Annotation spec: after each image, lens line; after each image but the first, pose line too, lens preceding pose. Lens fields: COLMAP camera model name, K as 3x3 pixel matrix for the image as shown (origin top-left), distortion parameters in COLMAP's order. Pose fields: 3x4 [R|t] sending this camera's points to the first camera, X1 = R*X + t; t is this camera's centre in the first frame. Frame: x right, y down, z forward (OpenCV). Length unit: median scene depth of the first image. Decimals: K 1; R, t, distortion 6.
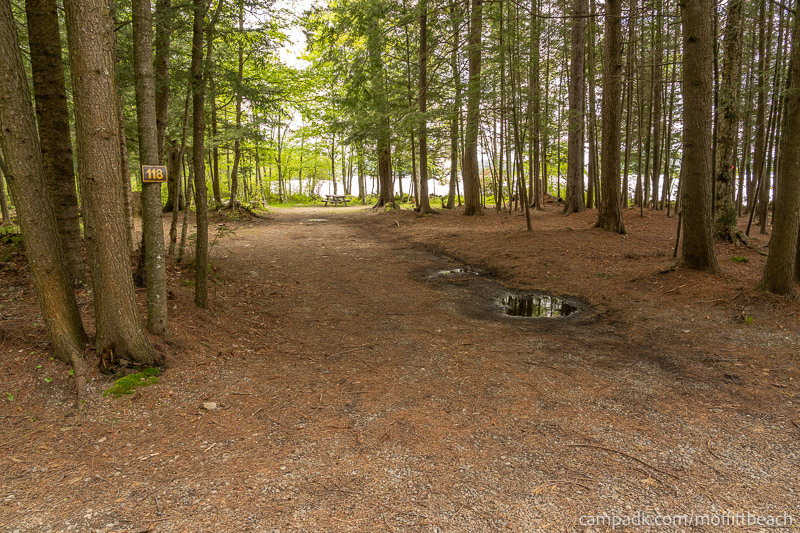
lens RADIAL K [[544.2, 0, 400.6], [0, 544.2, 263.6], [0, 0, 1]] dist [-0.023105, 0.005528]
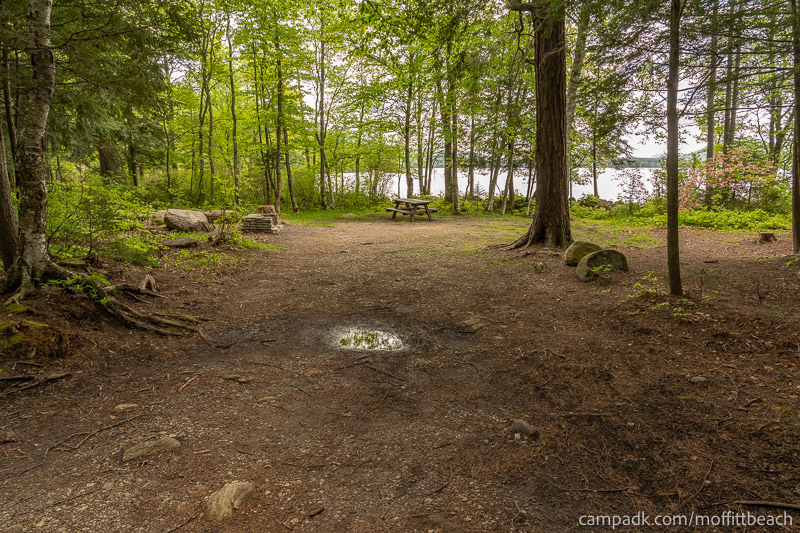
lens RADIAL K [[544.2, 0, 399.1], [0, 544.2, 266.6], [0, 0, 1]] dist [-0.023105, 0.005528]
pose [[0.992412, 0.028701, -0.119559, -0.054016], [-0.026508, 0.999451, 0.019895, -0.058569], [0.120064, -0.016574, 0.992628, 0.376213]]
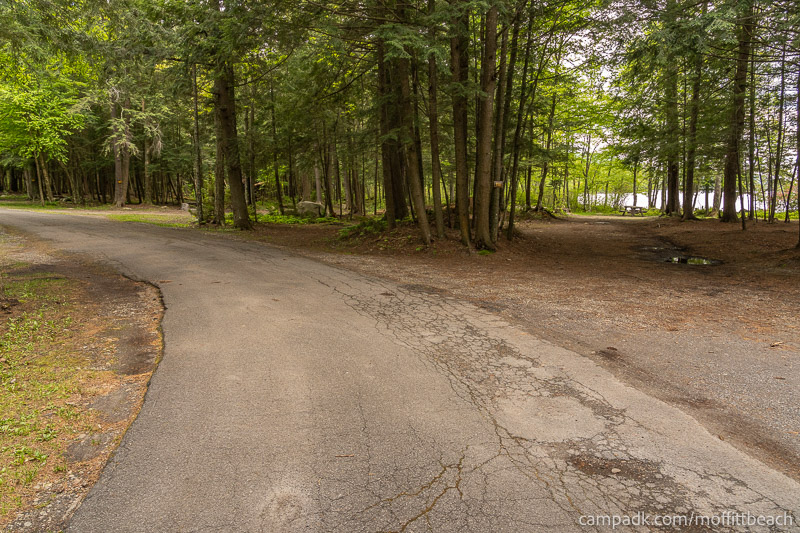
lens RADIAL K [[547.4, 0, 402.9], [0, 547.4, 264.6], [0, 0, 1]] dist [-0.012376, -0.001368]
pose [[0.848382, 0.086202, -0.522319, 0.063244], [-0.097459, 0.995222, 0.005951, 0.027493], [0.520336, 0.045856, 0.852729, -0.162962]]
